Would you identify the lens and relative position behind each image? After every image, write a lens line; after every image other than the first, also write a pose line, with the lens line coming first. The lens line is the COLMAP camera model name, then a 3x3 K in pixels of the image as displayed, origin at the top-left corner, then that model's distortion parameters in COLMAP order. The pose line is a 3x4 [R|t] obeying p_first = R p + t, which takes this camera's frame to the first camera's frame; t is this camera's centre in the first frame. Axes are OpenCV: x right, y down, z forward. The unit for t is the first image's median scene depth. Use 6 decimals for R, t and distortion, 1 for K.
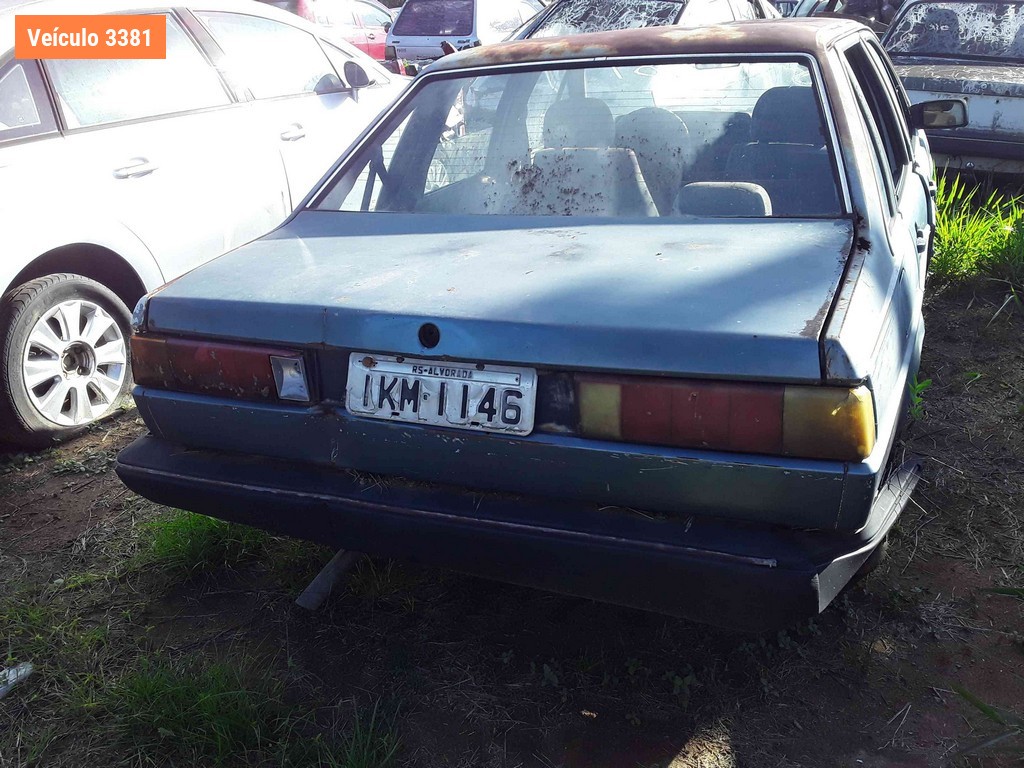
lens RADIAL K [[936.6, 0, 512.0], [0, 936.6, 384.0], [0, 0, 1]] dist [0.097388, -0.188670]
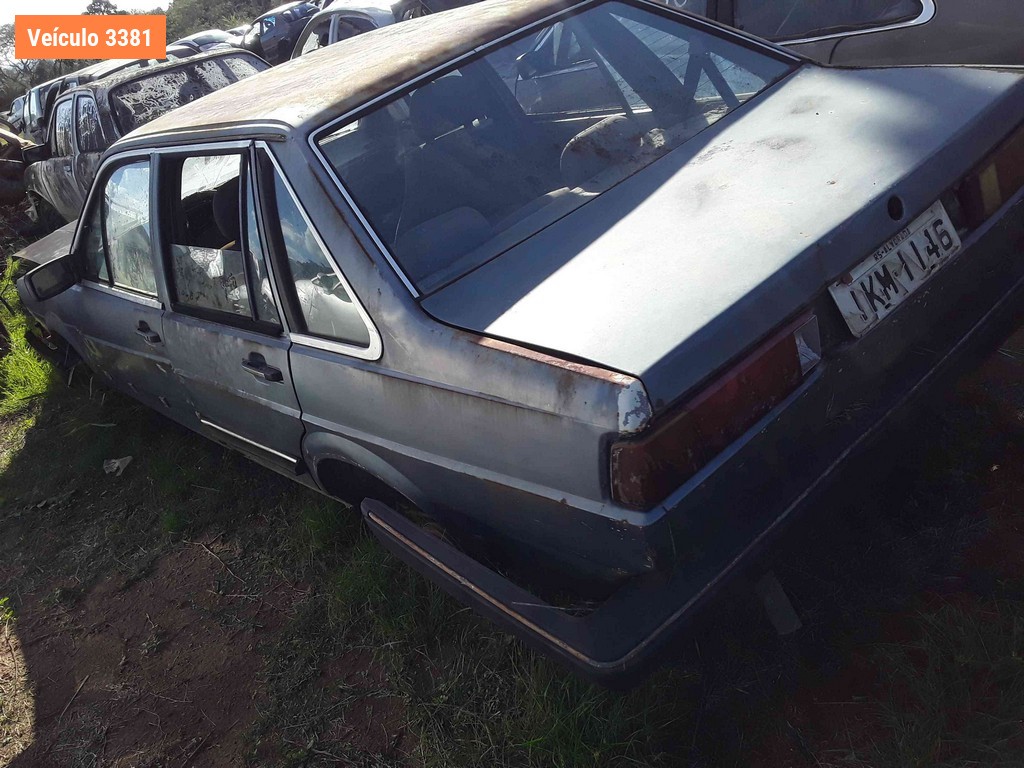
lens RADIAL K [[936.6, 0, 512.0], [0, 936.6, 384.0], [0, 0, 1]] dist [0.097388, -0.188670]
pose [[0.434292, -0.476319, 0.764533, -1.082146], [0.571921, 0.801535, 0.174493, -0.298244], [-0.695914, 0.361471, 0.620517, 0.683834]]
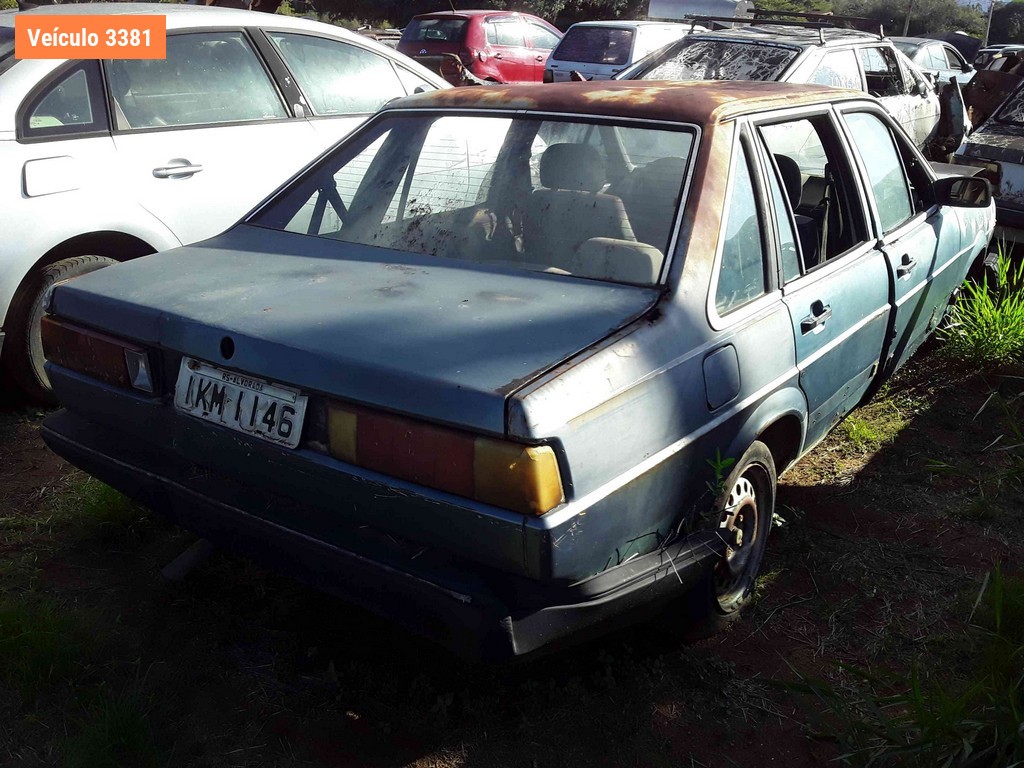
lens RADIAL K [[940.7, 0, 511.7], [0, 940.7, 391.0], [0, 0, 1]] dist [0.094113, -0.190352]
pose [[0.973700, 0.136453, -0.182452, 0.429724], [-0.138873, 0.990310, -0.000494, -0.044735], [0.180616, 0.025819, 0.983215, -0.044505]]
